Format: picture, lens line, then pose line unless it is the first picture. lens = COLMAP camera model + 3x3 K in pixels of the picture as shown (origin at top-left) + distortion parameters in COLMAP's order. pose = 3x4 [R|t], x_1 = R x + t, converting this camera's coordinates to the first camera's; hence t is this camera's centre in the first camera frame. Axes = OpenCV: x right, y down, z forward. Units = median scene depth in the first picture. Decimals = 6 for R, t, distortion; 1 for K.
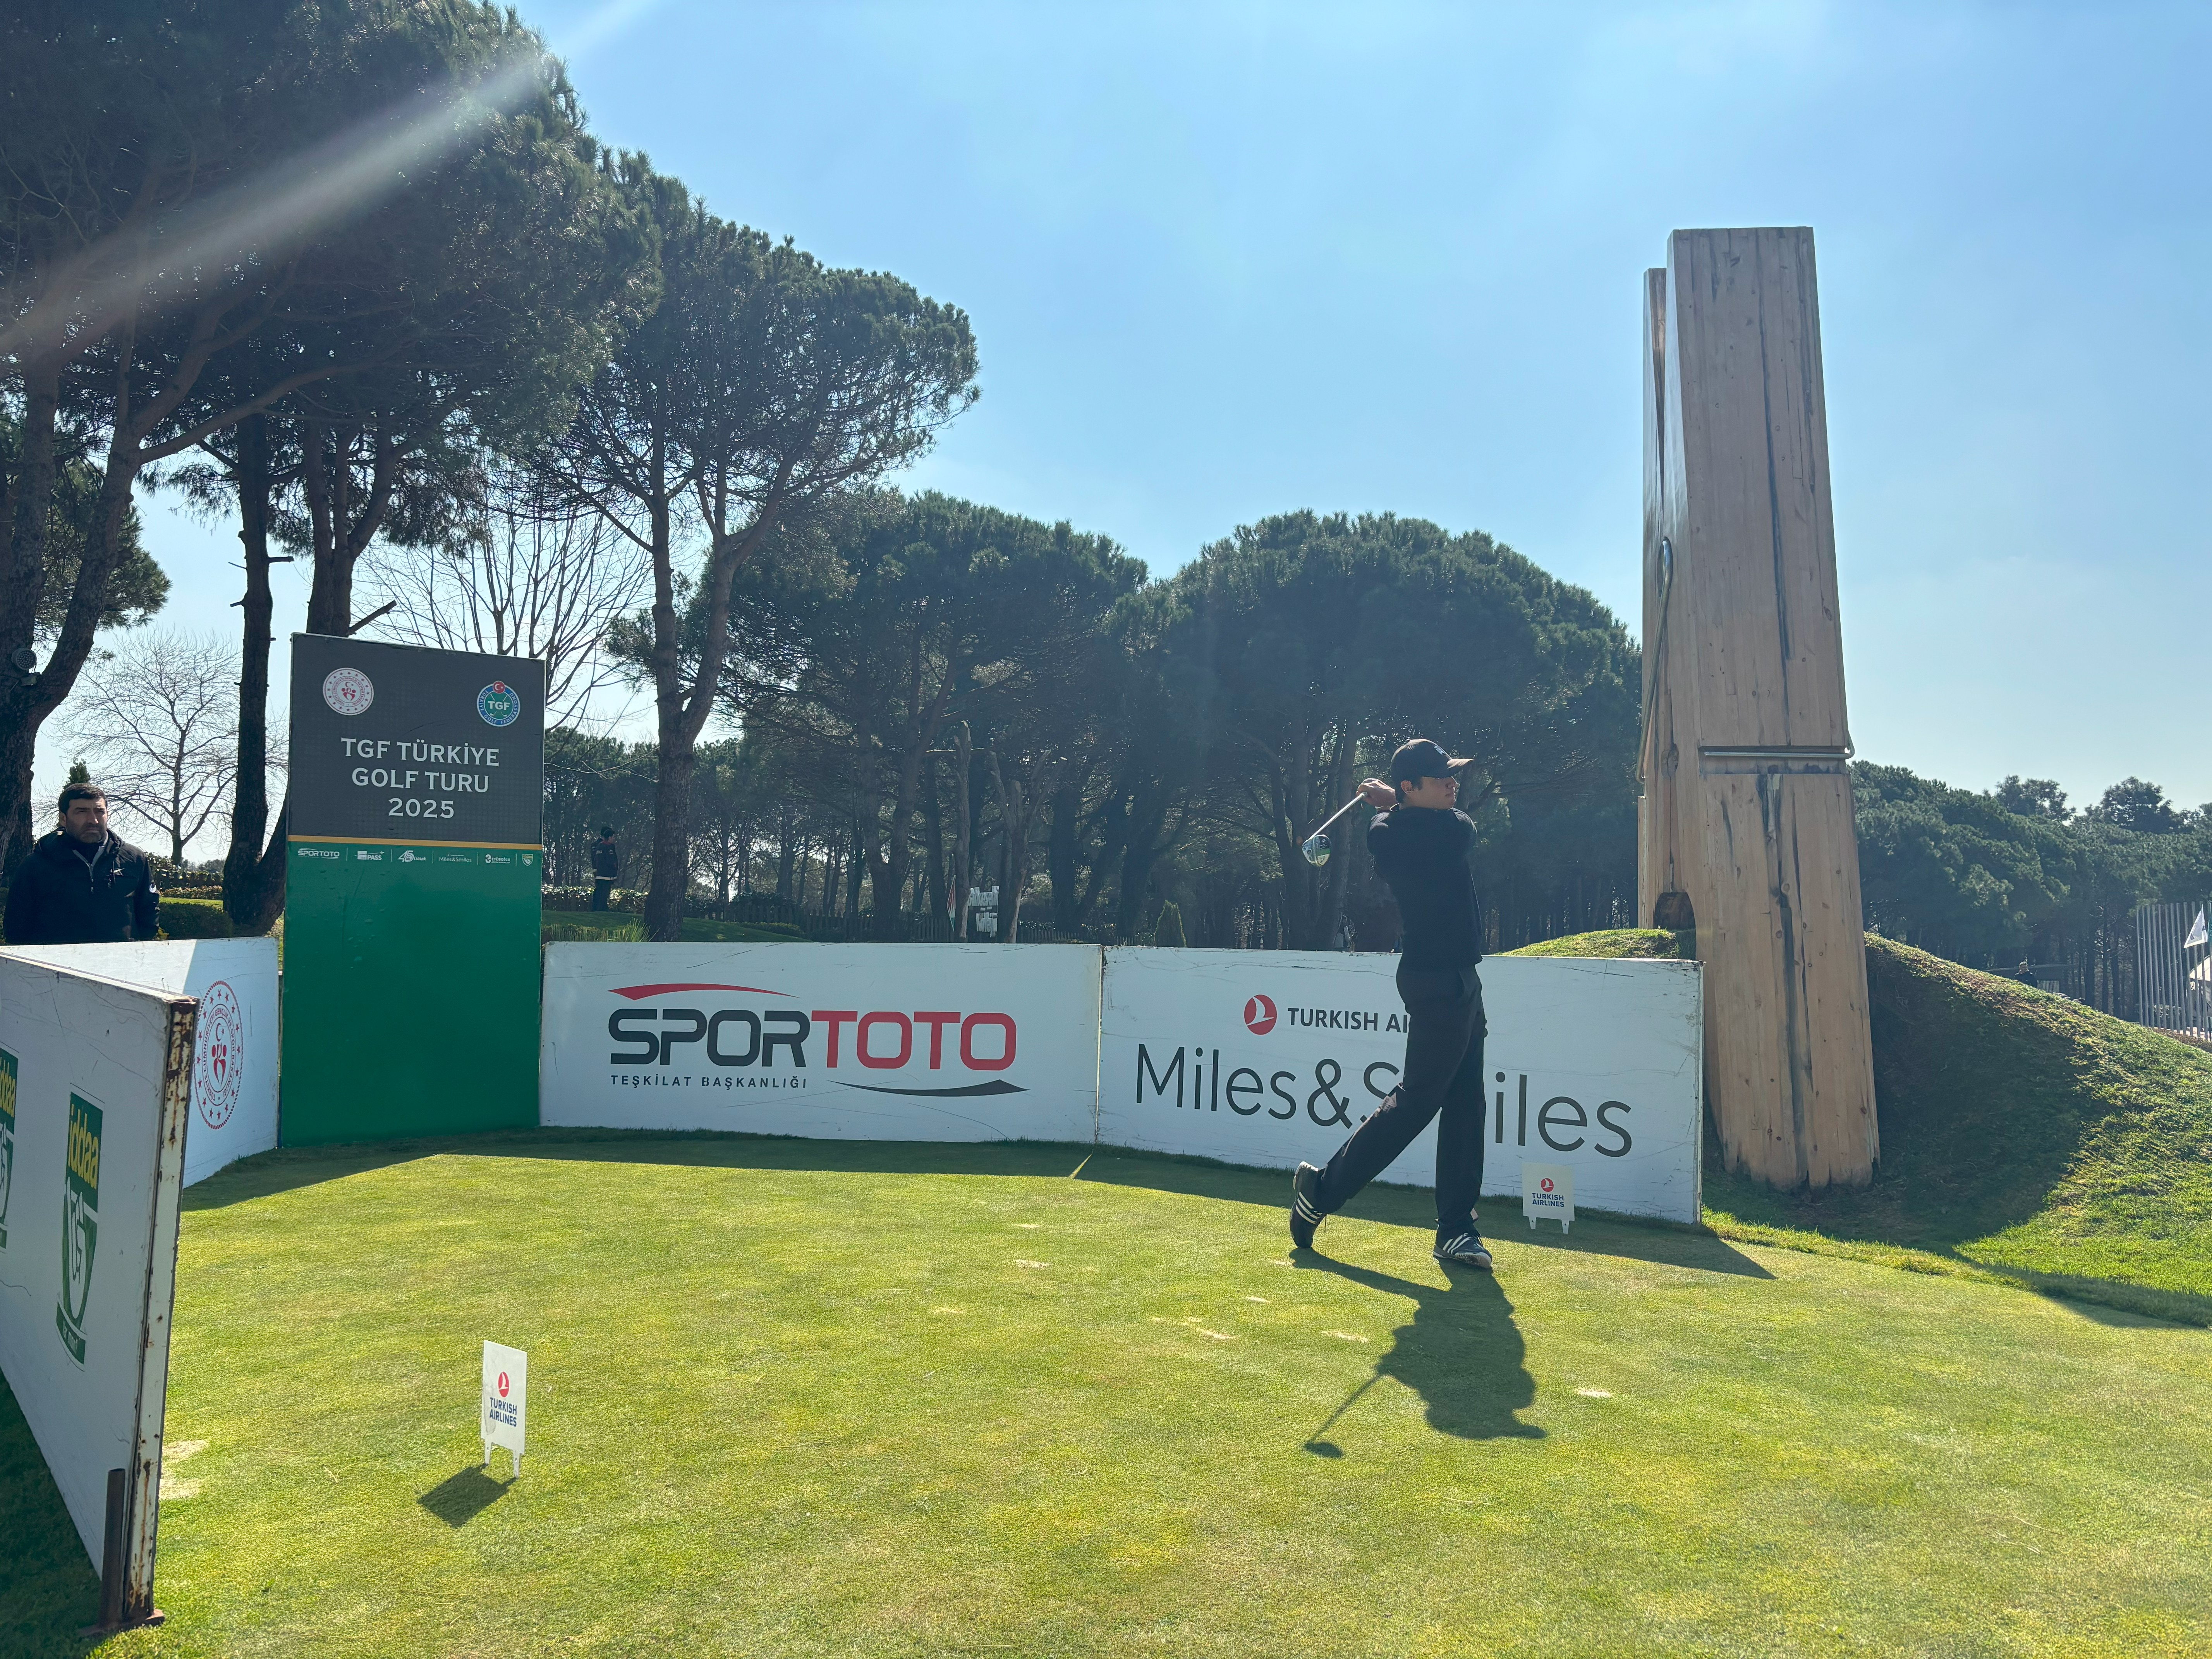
lens RADIAL K [[1678.0, 0, 1106.5], [0, 1678.0, 829.1], [0, 0, 1]] dist [0.051493, -0.048587]
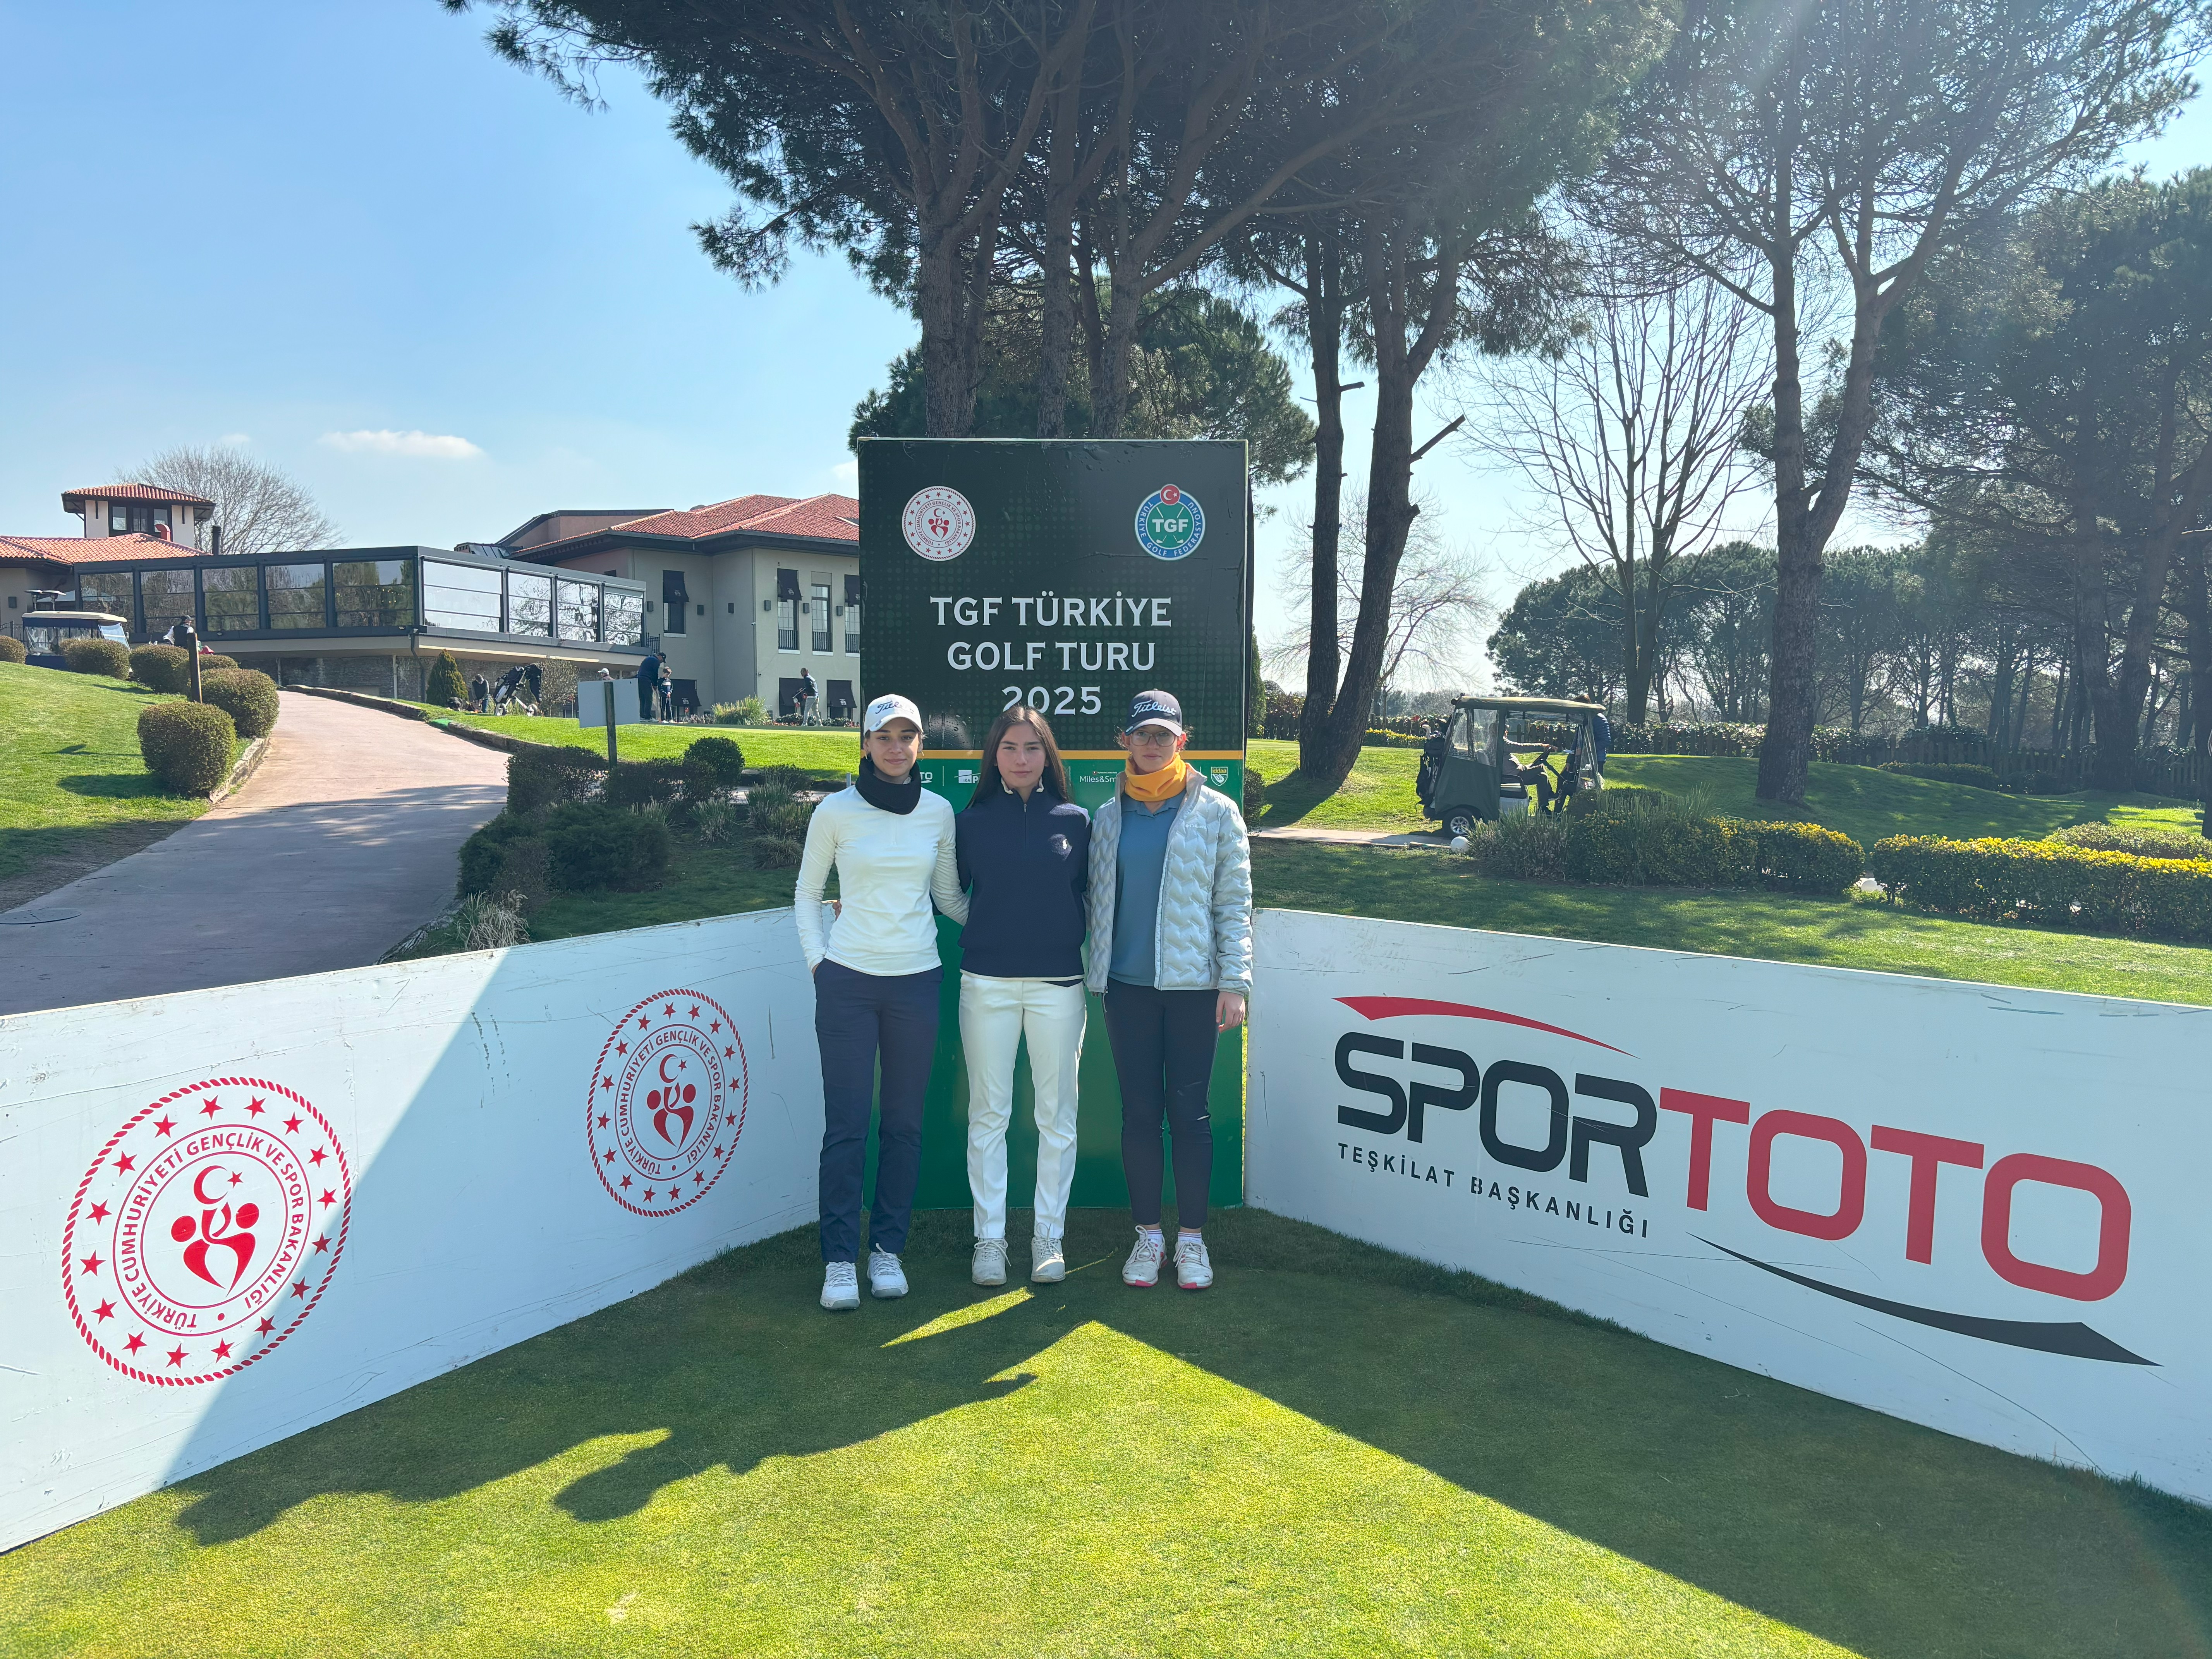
lens RADIAL K [[1678.0, 0, 1099.9], [0, 1678.0, 838.3], [0, 0, 1]] dist [0.051493, -0.048587]
pose [[0.772233, 0.030715, -0.634596, 0.011955], [0.039920, 0.994511, 0.096713, -0.020469], [0.634084, -0.100018, 0.766769, 0.508060]]
